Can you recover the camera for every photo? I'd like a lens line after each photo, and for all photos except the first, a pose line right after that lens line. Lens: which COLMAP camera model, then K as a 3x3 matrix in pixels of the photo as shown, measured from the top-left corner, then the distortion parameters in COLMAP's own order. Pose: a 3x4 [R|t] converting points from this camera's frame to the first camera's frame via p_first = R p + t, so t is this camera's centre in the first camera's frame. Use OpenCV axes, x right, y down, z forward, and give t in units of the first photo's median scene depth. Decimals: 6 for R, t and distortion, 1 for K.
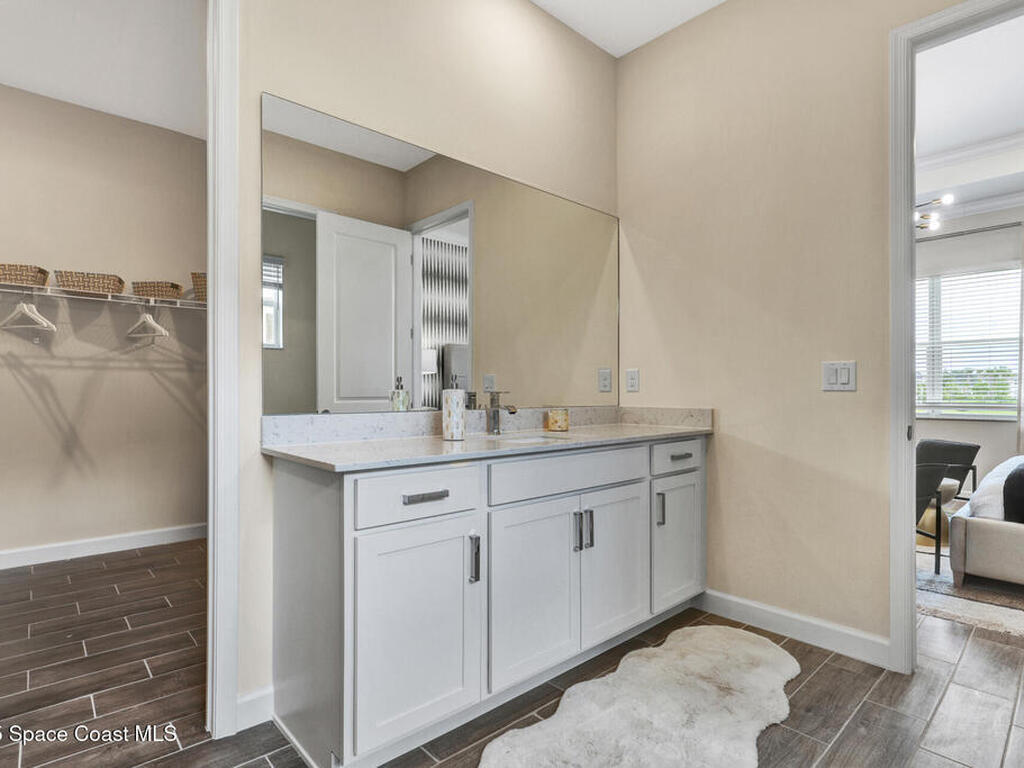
lens RADIAL K [[540.6, 0, 506.0], [0, 540.6, 390.6], [0, 0, 1]] dist [-0.007647, 0.004192]
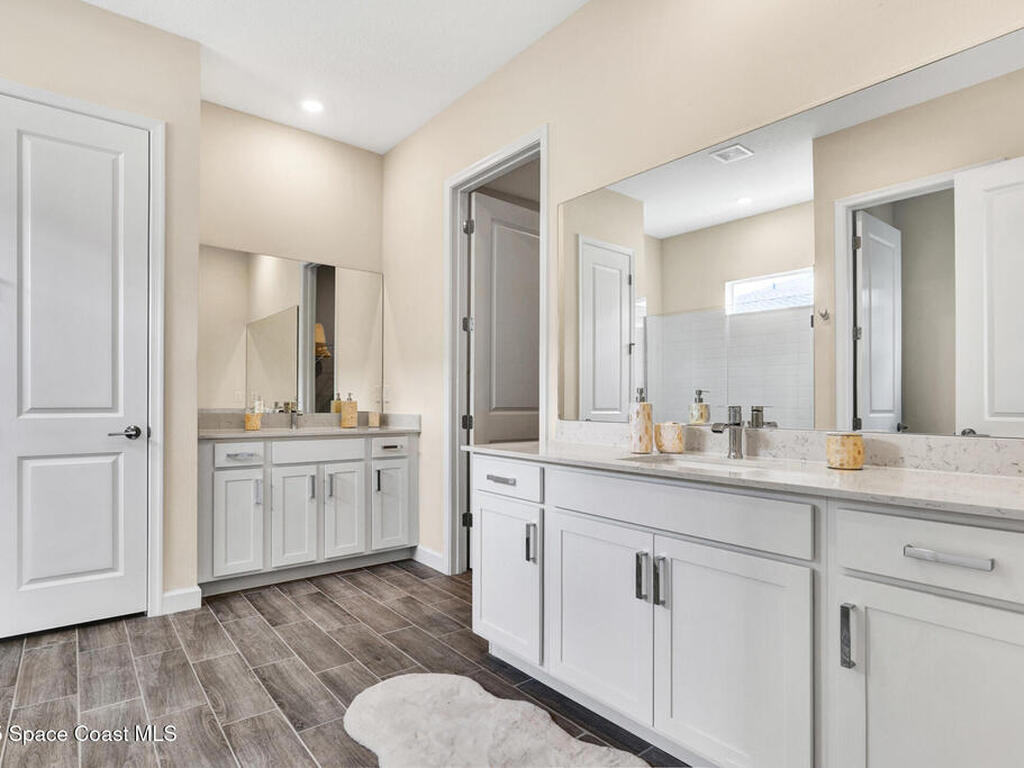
lens RADIAL K [[540.6, 0, 511.0], [0, 540.6, 390.5], [0, 0, 1]] dist [-0.007647, 0.004192]
pose [[-0.030287, -0.019553, -0.999350, 0.594968], [-0.001661, 0.999808, -0.019512, -0.003619], [0.999540, 0.001069, -0.030314, 0.506685]]
